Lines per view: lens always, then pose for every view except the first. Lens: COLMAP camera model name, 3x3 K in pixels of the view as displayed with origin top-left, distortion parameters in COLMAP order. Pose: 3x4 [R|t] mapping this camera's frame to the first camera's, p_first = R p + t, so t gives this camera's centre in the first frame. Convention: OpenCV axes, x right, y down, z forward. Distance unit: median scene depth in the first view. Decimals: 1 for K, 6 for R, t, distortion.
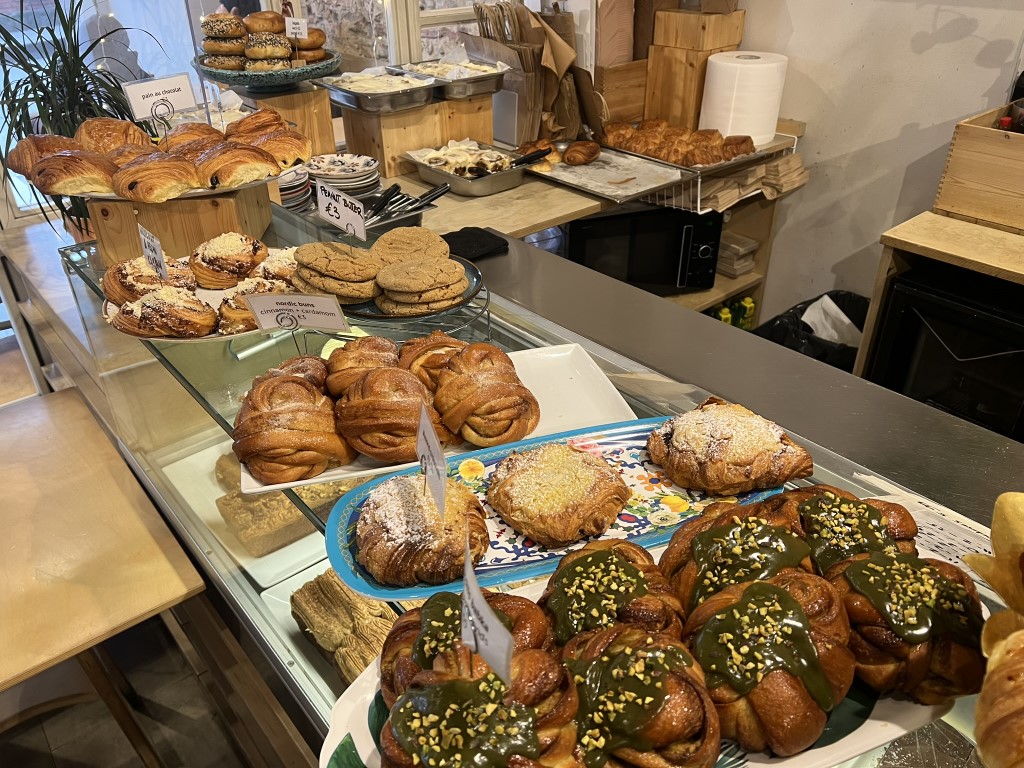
lens RADIAL K [[798.8, 0, 512.0], [0, 798.8, 384.0], [0, 0, 1]] dist [0.087376, -0.171029]
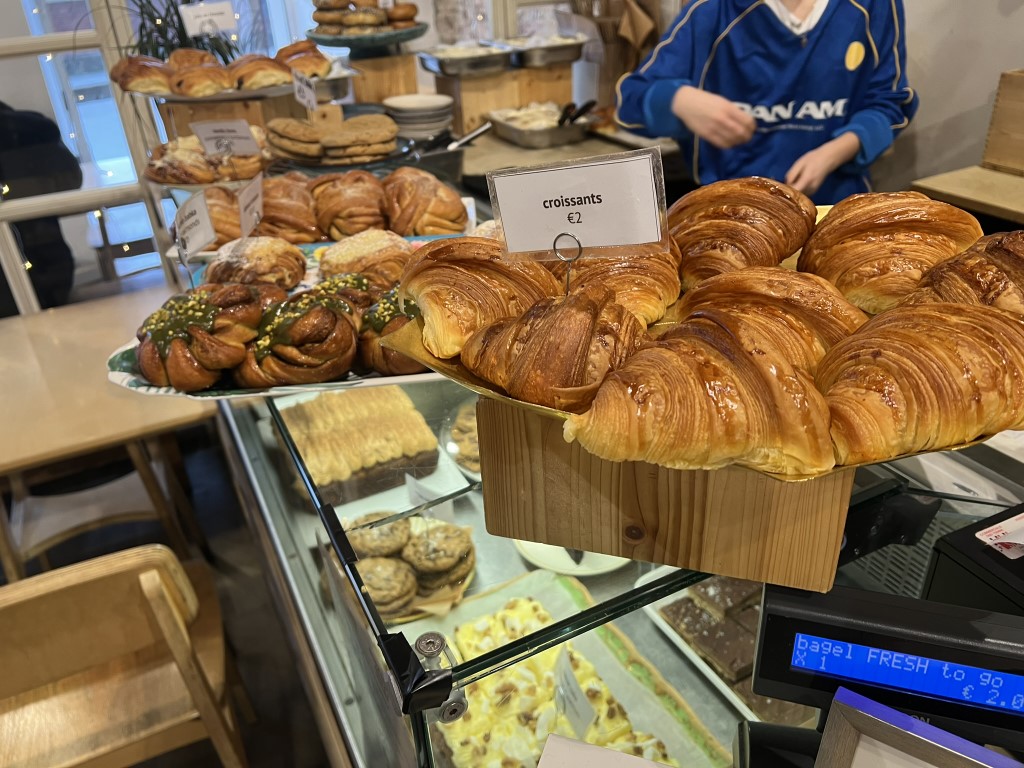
lens RADIAL K [[816.7, 0, 509.6], [0, 816.7, 403.7], [0, 0, 1]] dist [-0.000166, 0.002102]
pose [[0.969544, 0.084678, -0.229811, 0.387122], [-0.088548, 0.996050, -0.006561, 0.226985], [0.228348, 0.026711, 0.973213, -0.153978]]
